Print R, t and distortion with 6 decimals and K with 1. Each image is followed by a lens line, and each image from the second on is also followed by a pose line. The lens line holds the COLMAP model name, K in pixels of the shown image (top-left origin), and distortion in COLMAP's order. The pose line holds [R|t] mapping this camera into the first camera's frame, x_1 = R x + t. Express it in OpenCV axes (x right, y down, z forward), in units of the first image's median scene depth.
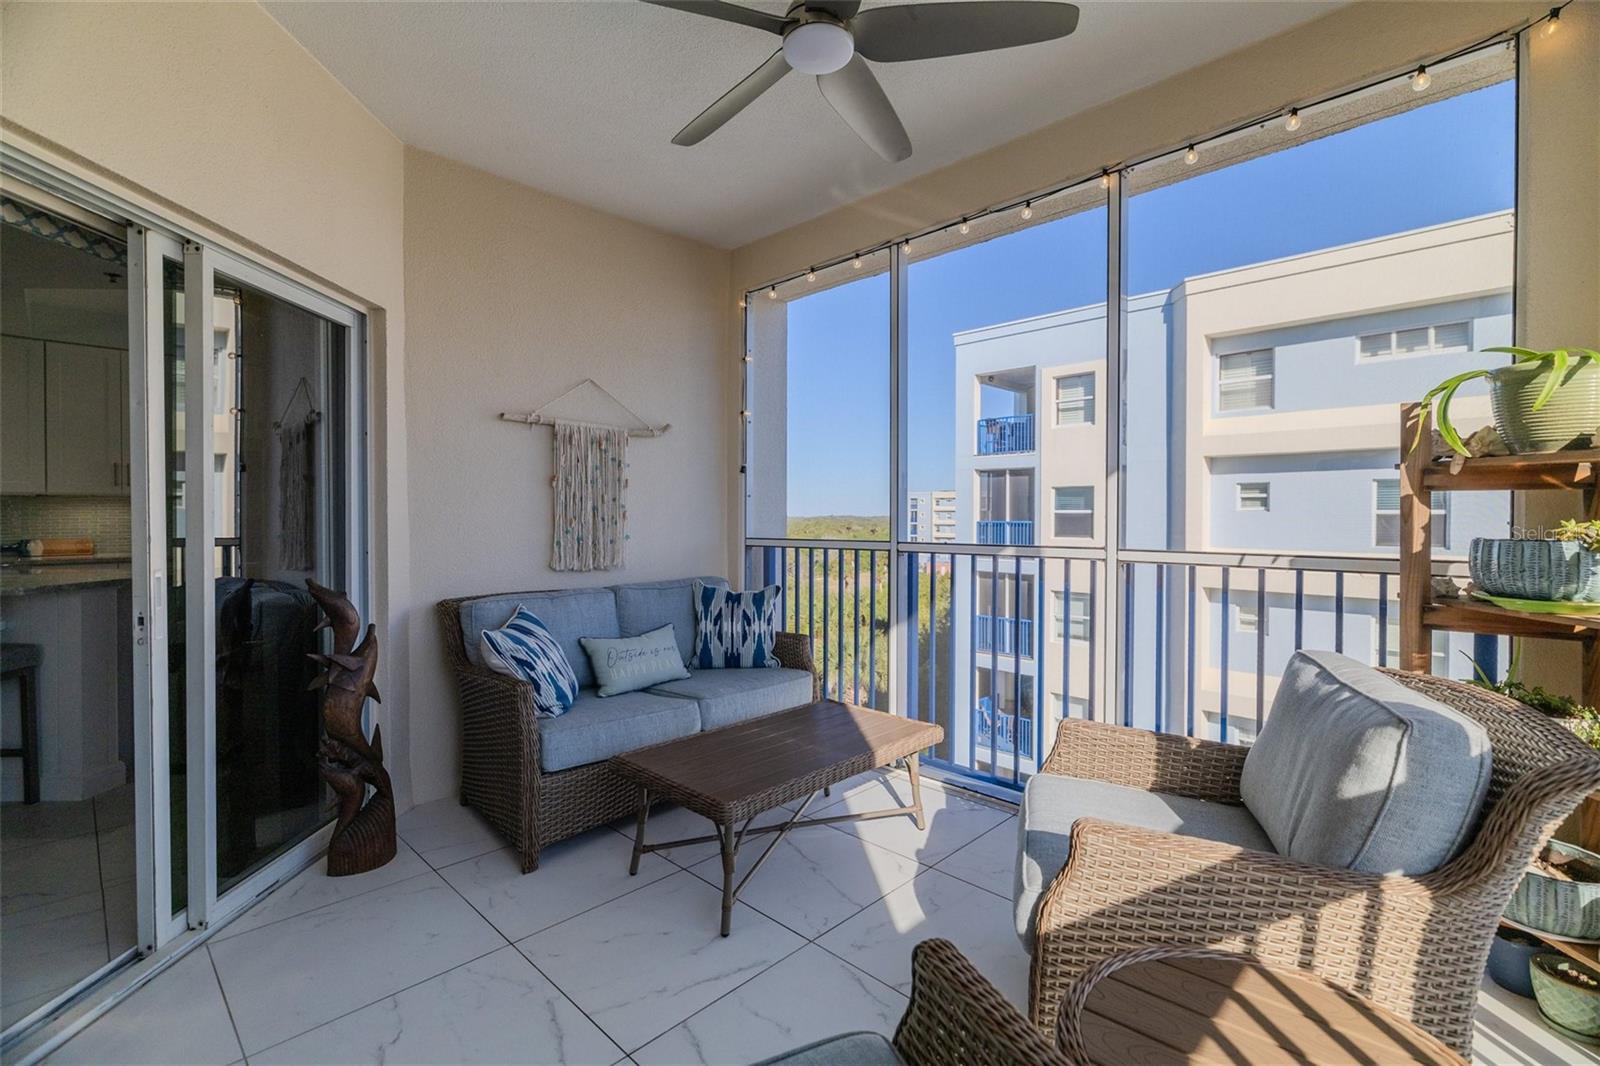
lens RADIAL K [[714.4, 0, 790.9], [0, 714.4, 528.4], [0, 0, 1]] dist [-0.003936, 0.002097]
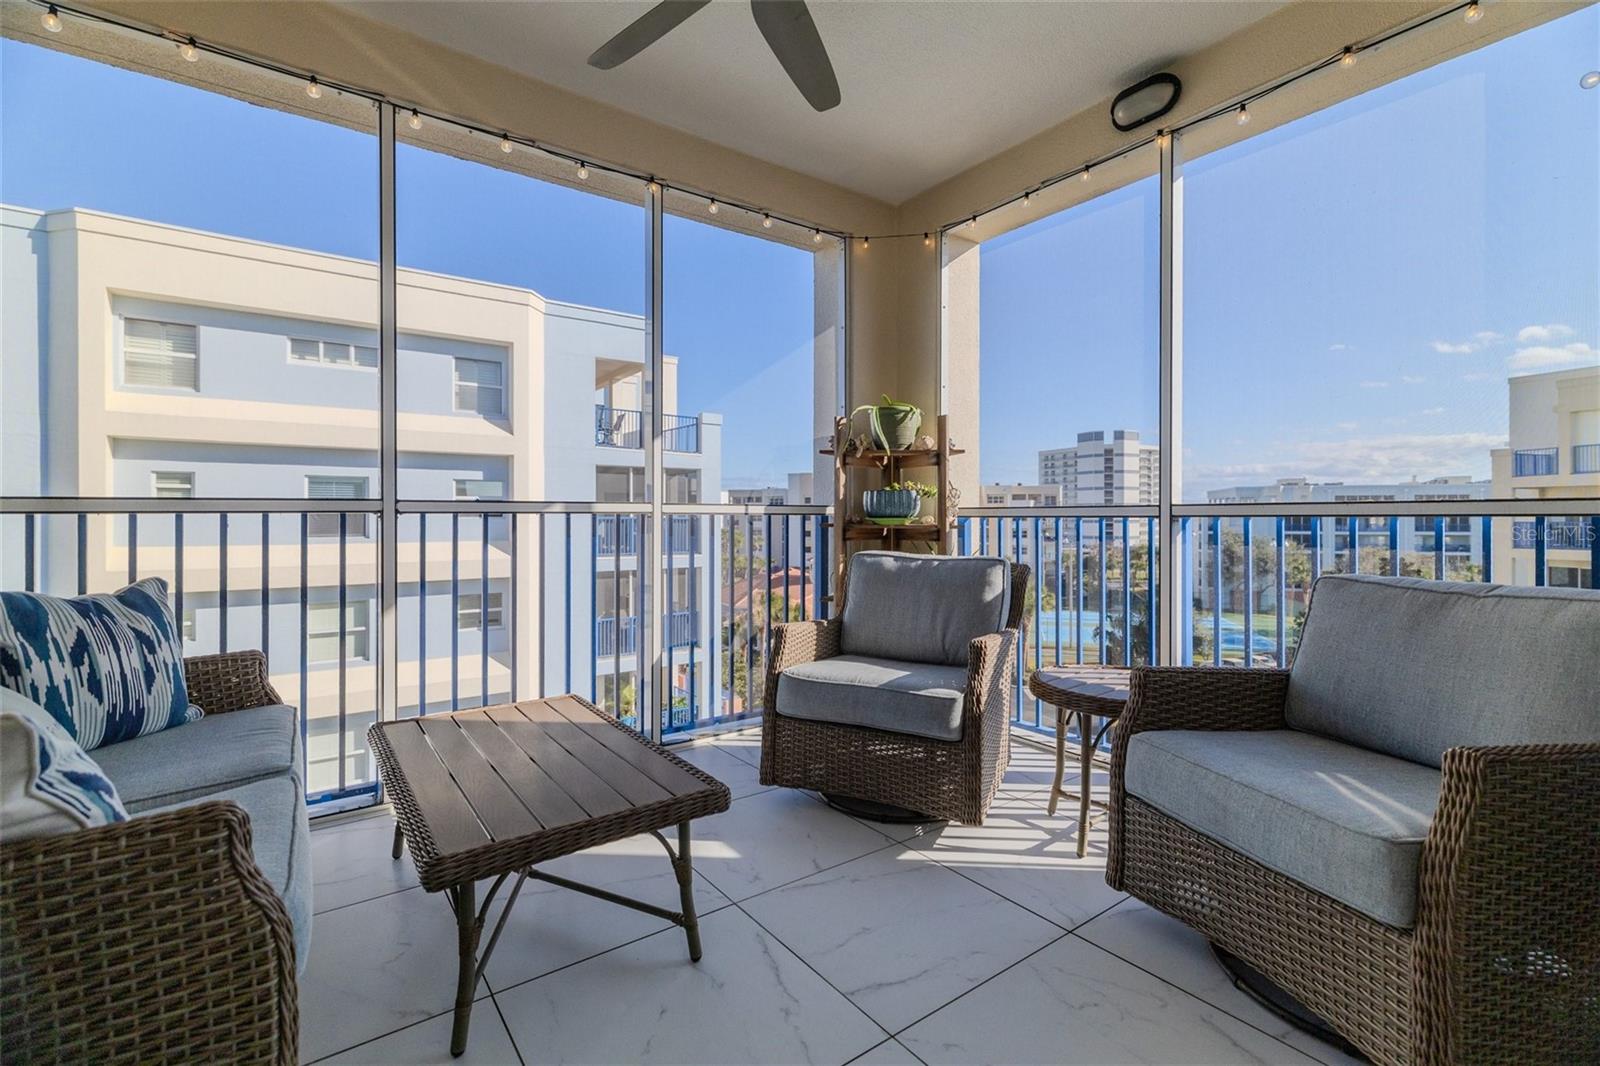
lens RADIAL K [[714.4, 0, 792.4], [0, 714.4, 532.2], [0, 0, 1]] dist [-0.003936, 0.002097]
pose [[0.158785, -0.019987, 0.987111, -0.126608], [0.017240, 0.999699, 0.017469, 0.011101], [-0.987163, 0.014243, 0.159082, 0.110350]]
